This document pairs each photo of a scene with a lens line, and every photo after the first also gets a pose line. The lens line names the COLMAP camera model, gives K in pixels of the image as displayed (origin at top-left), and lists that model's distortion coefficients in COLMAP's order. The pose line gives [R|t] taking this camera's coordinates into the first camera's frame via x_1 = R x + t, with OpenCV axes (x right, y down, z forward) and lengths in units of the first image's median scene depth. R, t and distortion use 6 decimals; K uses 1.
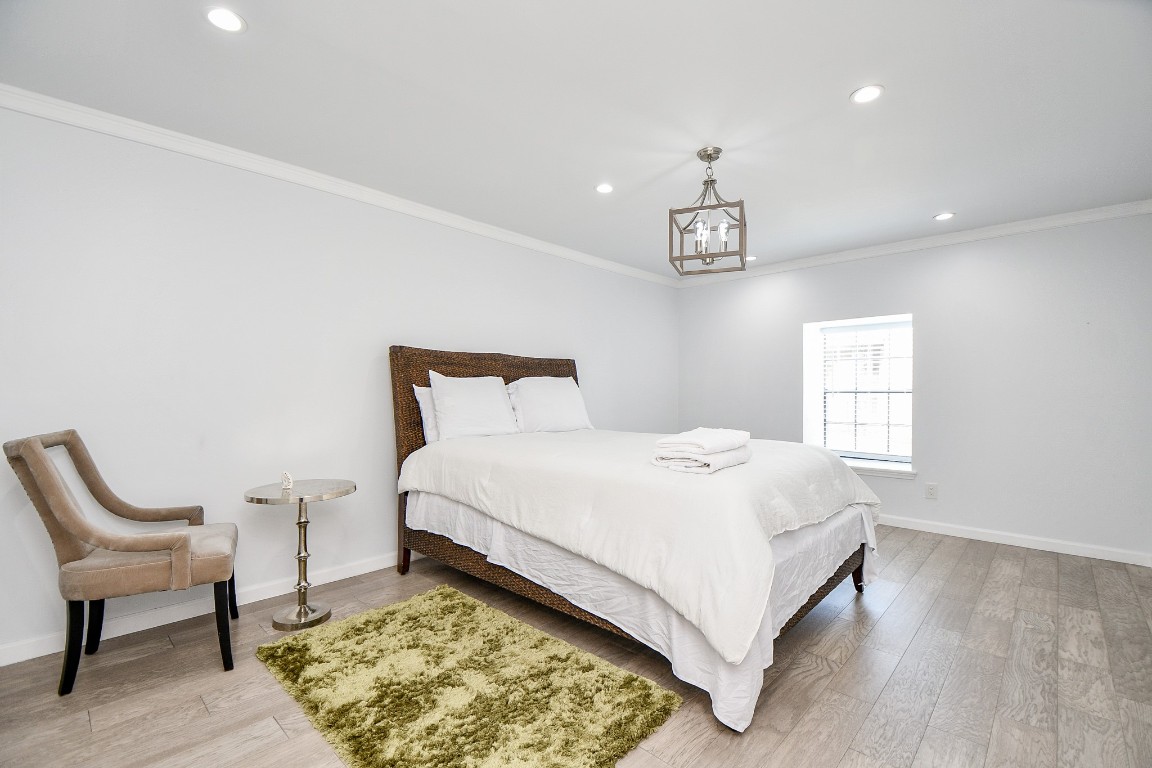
lens RADIAL K [[509.9, 0, 576.5], [0, 509.9, 384.8], [0, 0, 1]] dist [-0.000964, -0.009168]
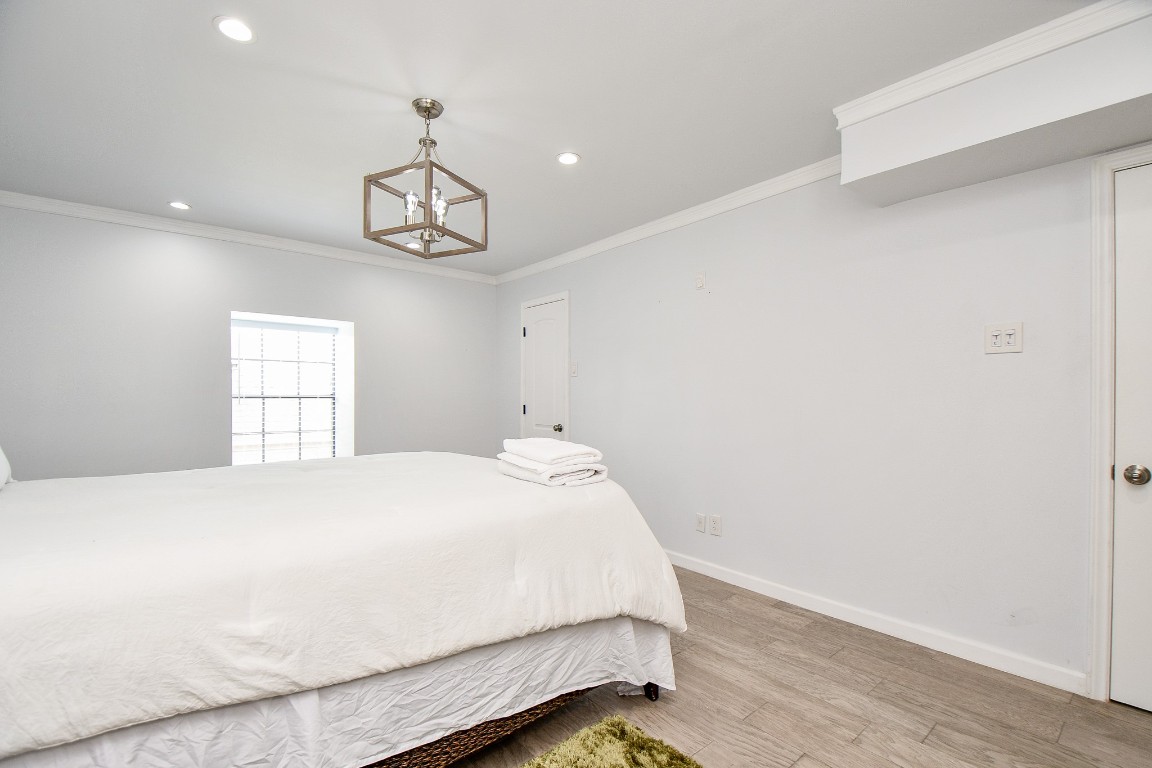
lens RADIAL K [[509.9, 0, 575.0], [0, 509.9, 393.7], [0, 0, 1]] dist [-0.000964, -0.009168]
pose [[0.114442, 0.003181, 0.993425, -0.590474], [-0.013089, 0.999913, -0.001694, 0.005052], [-0.993344, -0.012809, 0.114473, 0.750285]]
